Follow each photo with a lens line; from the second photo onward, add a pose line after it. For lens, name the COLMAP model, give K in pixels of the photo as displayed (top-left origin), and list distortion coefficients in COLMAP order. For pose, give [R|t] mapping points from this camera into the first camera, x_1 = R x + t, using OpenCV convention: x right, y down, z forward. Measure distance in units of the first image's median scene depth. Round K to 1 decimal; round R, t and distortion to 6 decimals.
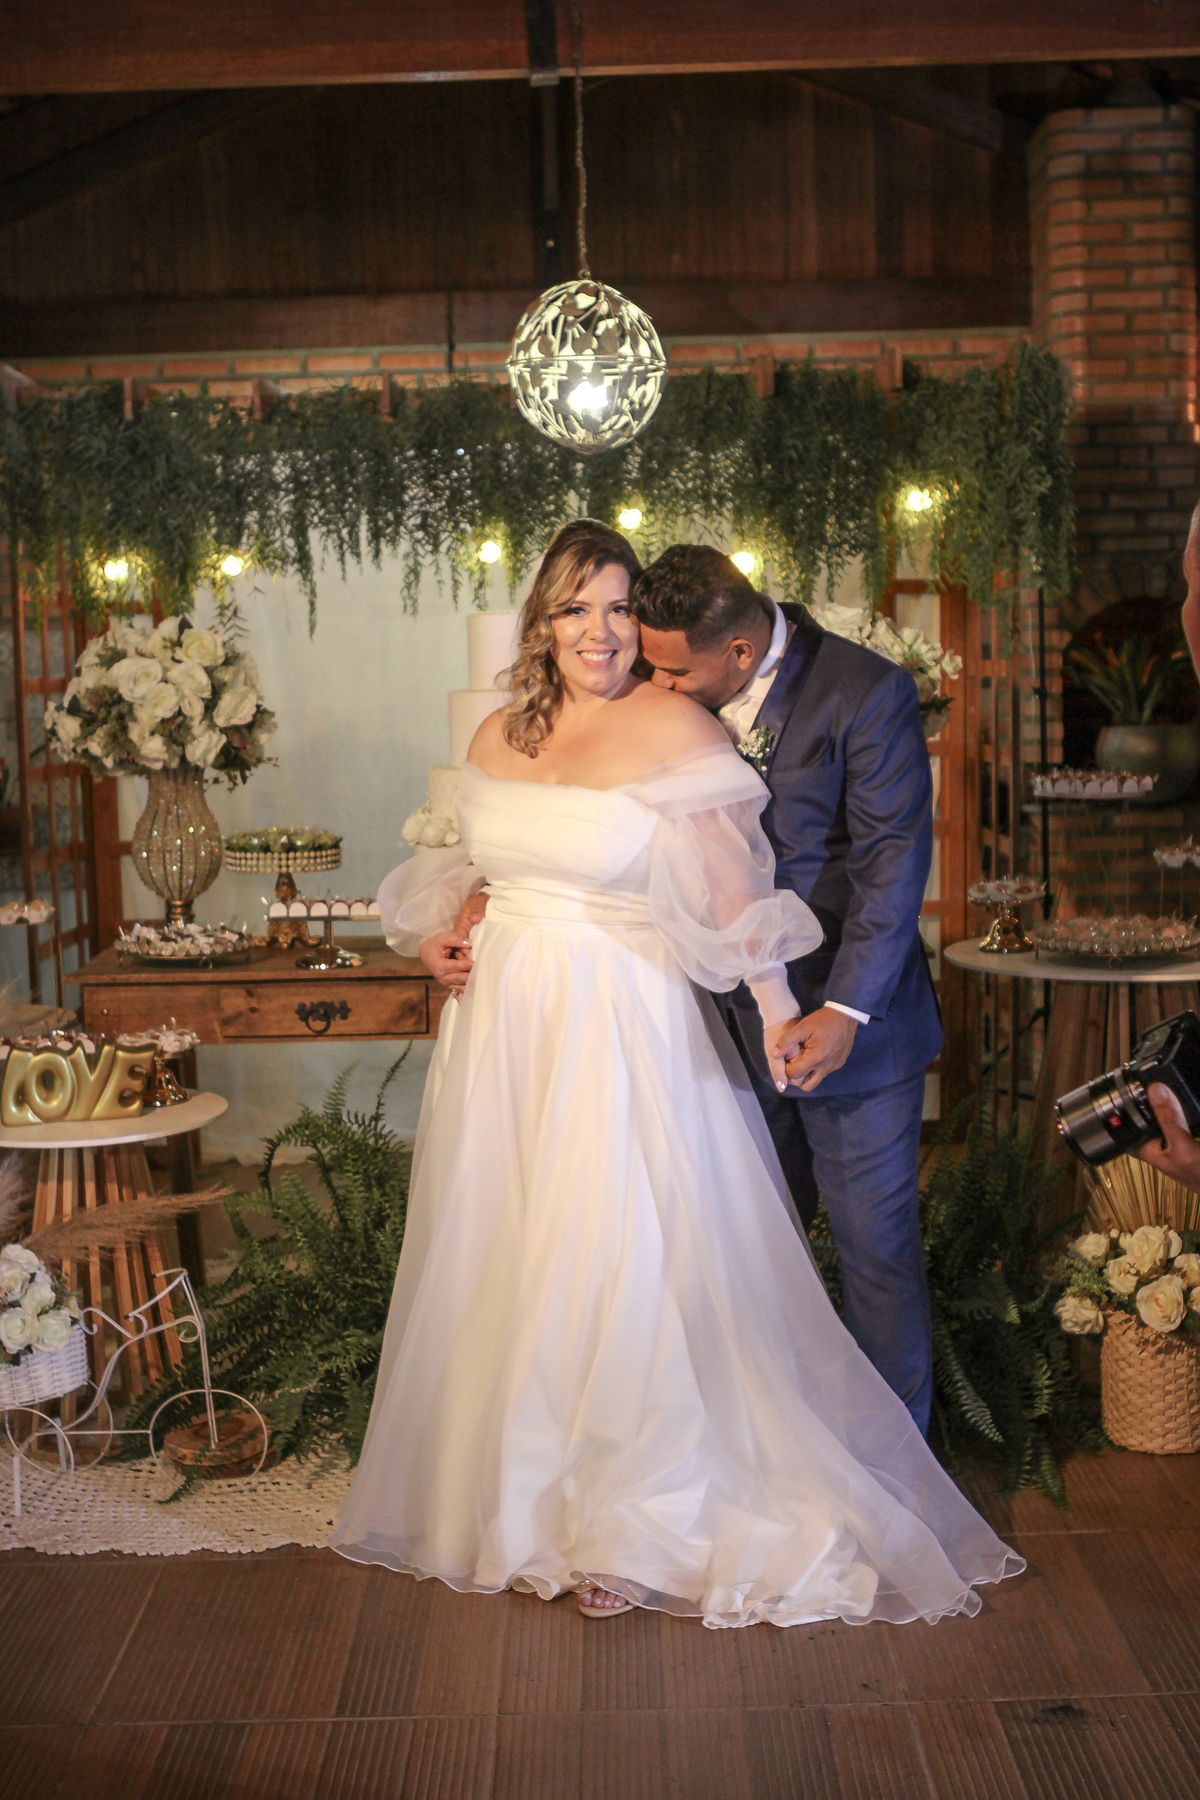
lens RADIAL K [[2474.5, 0, 595.6], [0, 2474.5, 922.3], [0, 0, 1]] dist [-0.037761, 0.083302]
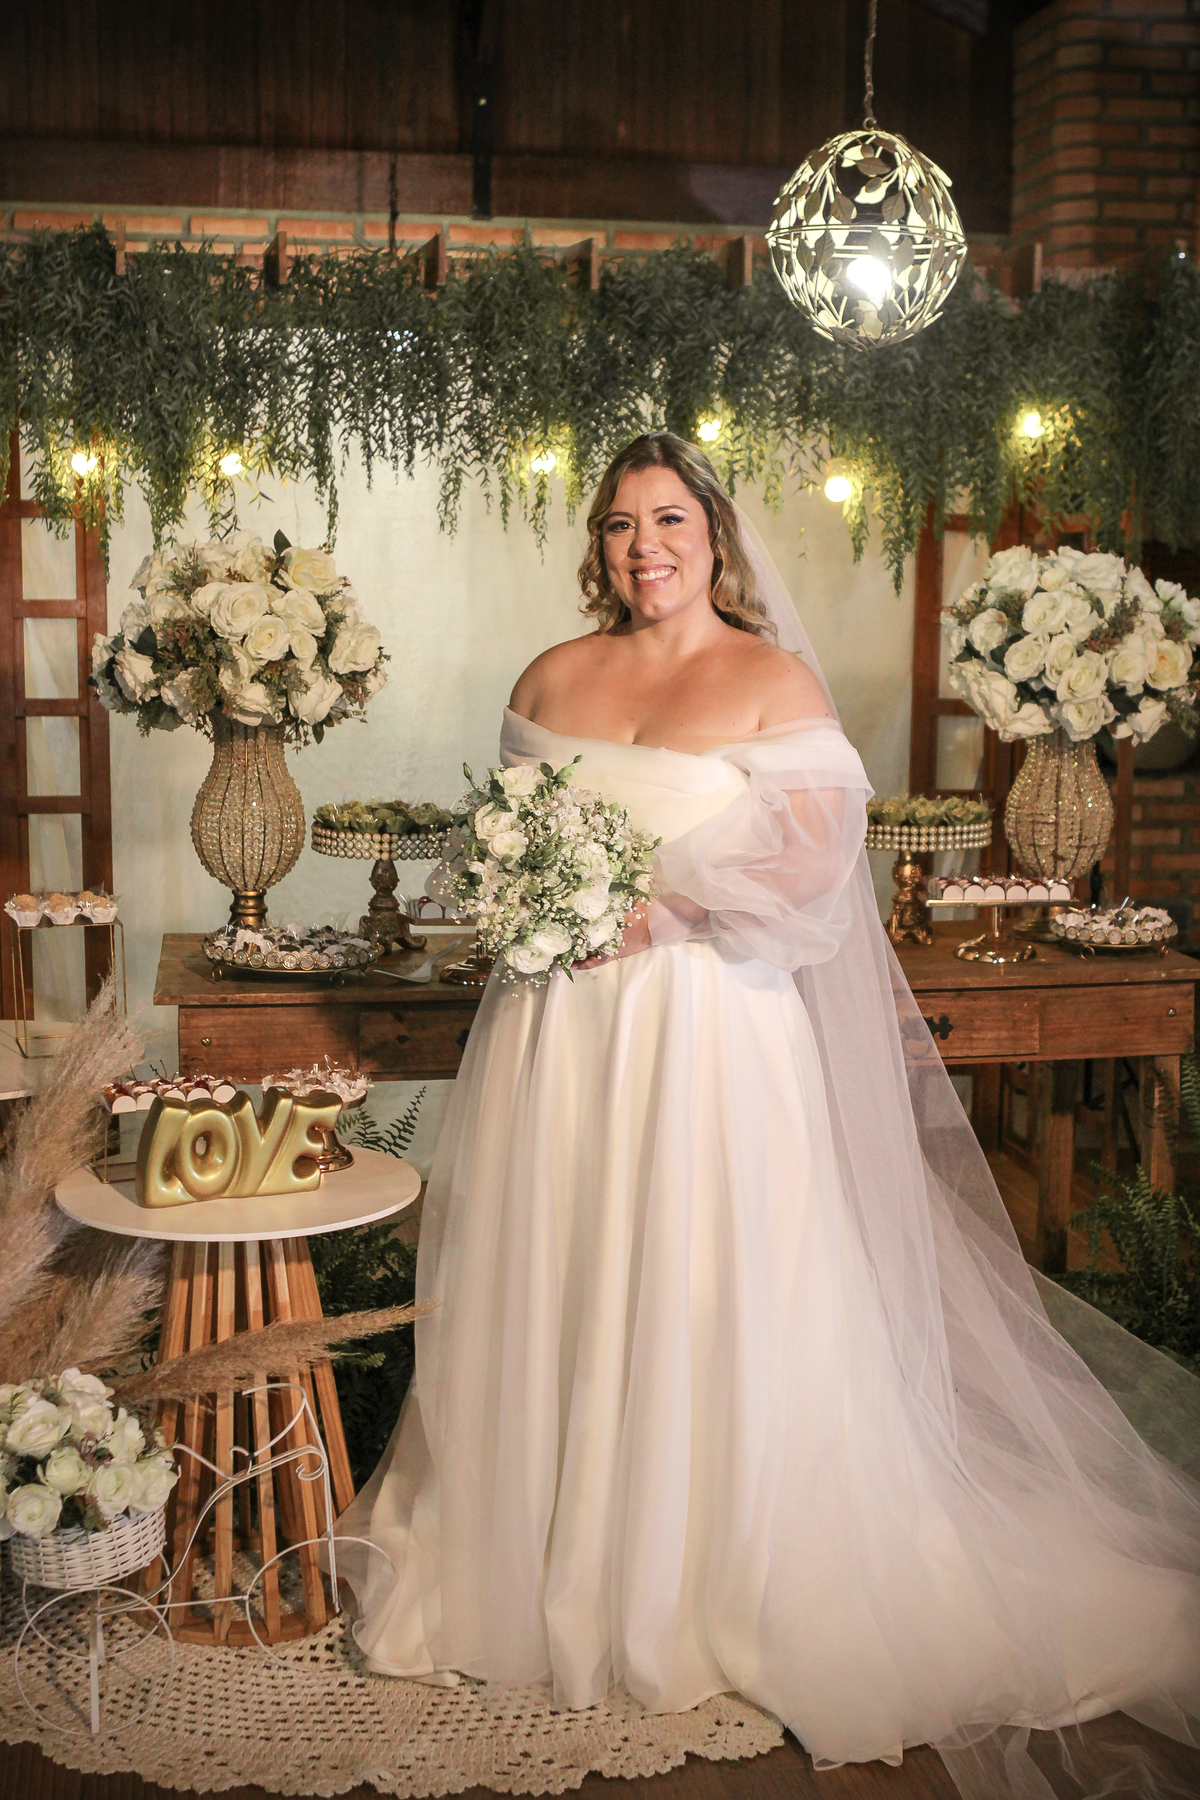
lens RADIAL K [[2474.5, 0, 595.6], [0, 2474.5, 922.3], [0, 0, 1]] dist [-0.037761, 0.083302]
pose [[0.979490, 0.008821, 0.201300, -0.194115], [-0.015787, 0.999330, 0.033026, -0.023340], [-0.200874, -0.035526, 0.978973, 0.180561]]
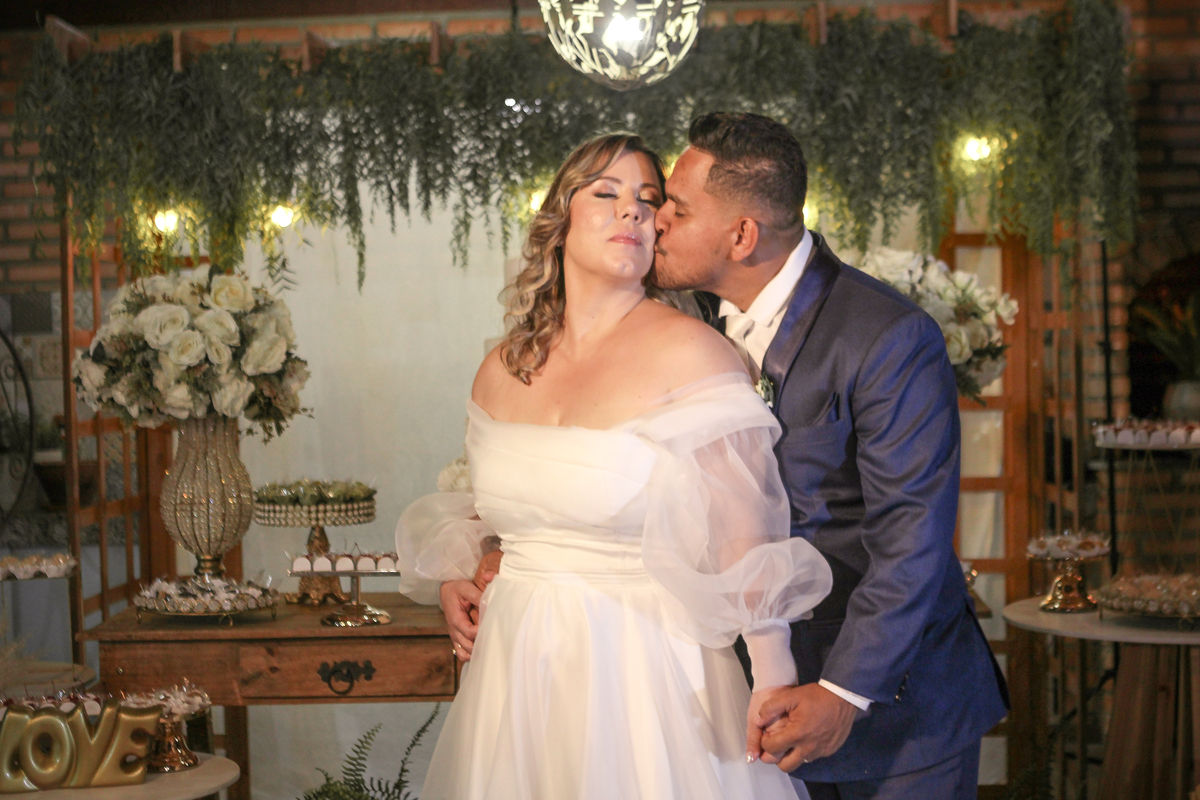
lens RADIAL K [[2283.7, 0, 600.0], [0, 2283.7, 400.0], [0, 0, 1]] dist [0.009044, -0.075738]
pose [[0.999064, 0.000003, -0.043268, 0.020883], [-0.003424, 0.996869, -0.078994, 0.000835], [0.043132, 0.079068, 0.995936, 0.097775]]
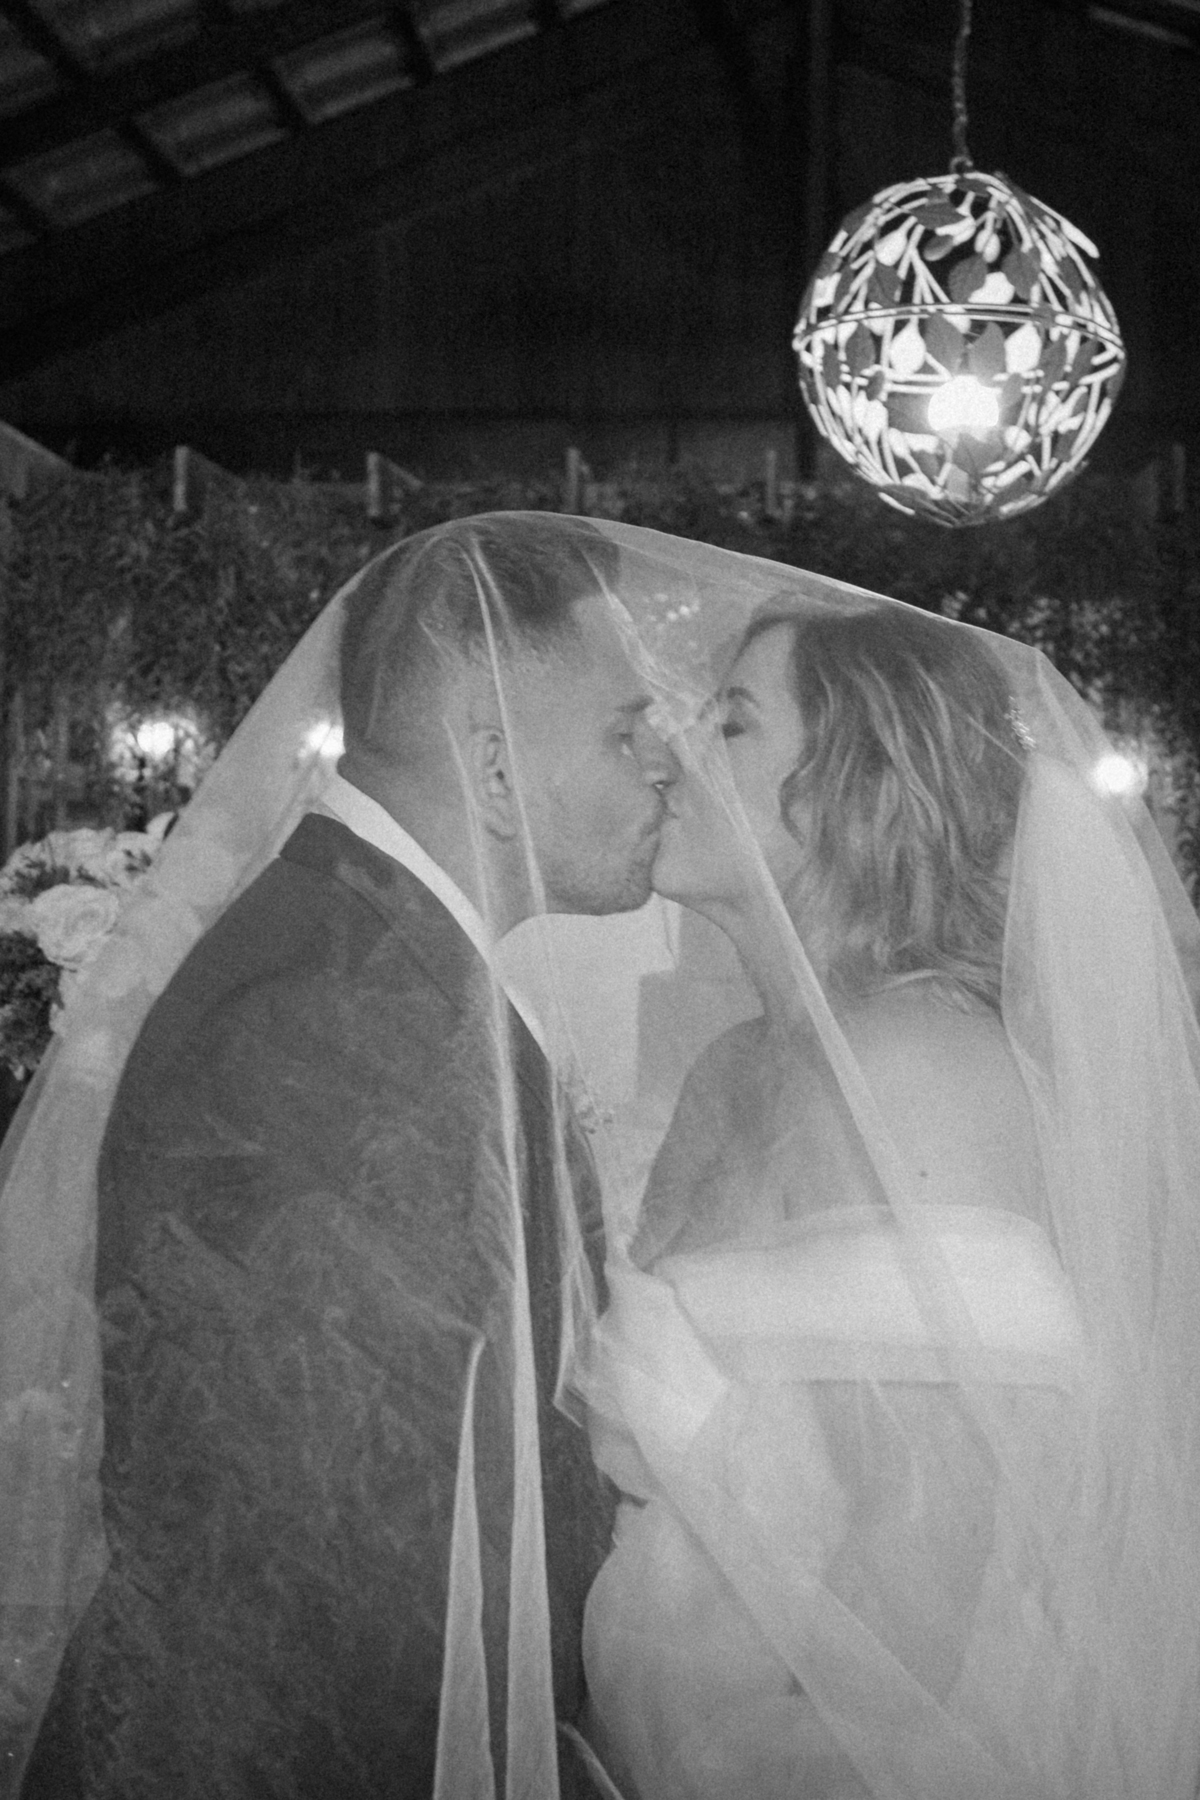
lens RADIAL K [[2046.6, 0, 600.0], [0, 2046.6, 900.0], [0, 0, 1]] dist [-0.078292, -0.002481]
pose [[0.995052, 0.053226, -0.083893, -0.027020], [-0.060187, 0.994751, -0.082758, -0.061975], [0.079048, 0.087398, 0.993032, 0.474772]]
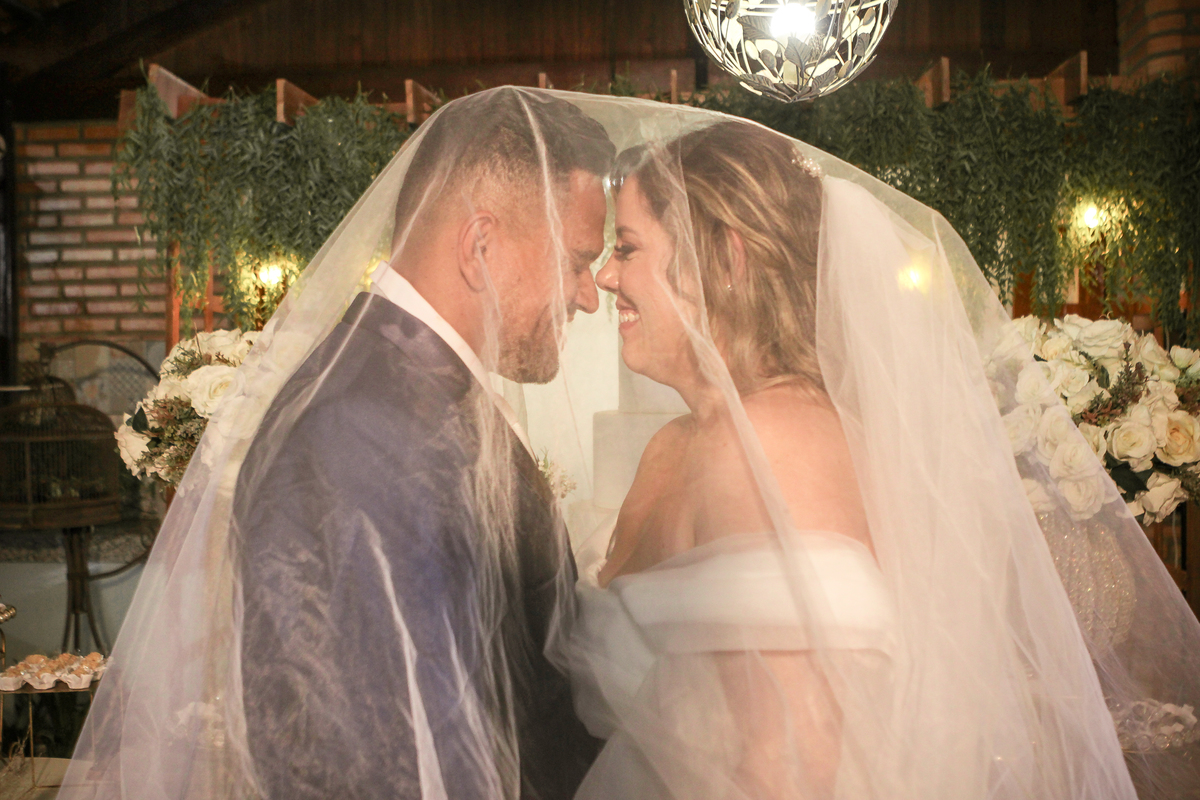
lens RADIAL K [[1360.2, 0, 600.0], [0, 1360.2, 400.0], [0, 0, 1]] dist [-0.032132, -0.009501]
pose [[0.997310, 0.021679, -0.070017, -0.022253], [-0.027315, 0.996374, -0.080573, -0.052838], [0.068016, 0.082269, 0.994286, 0.474826]]
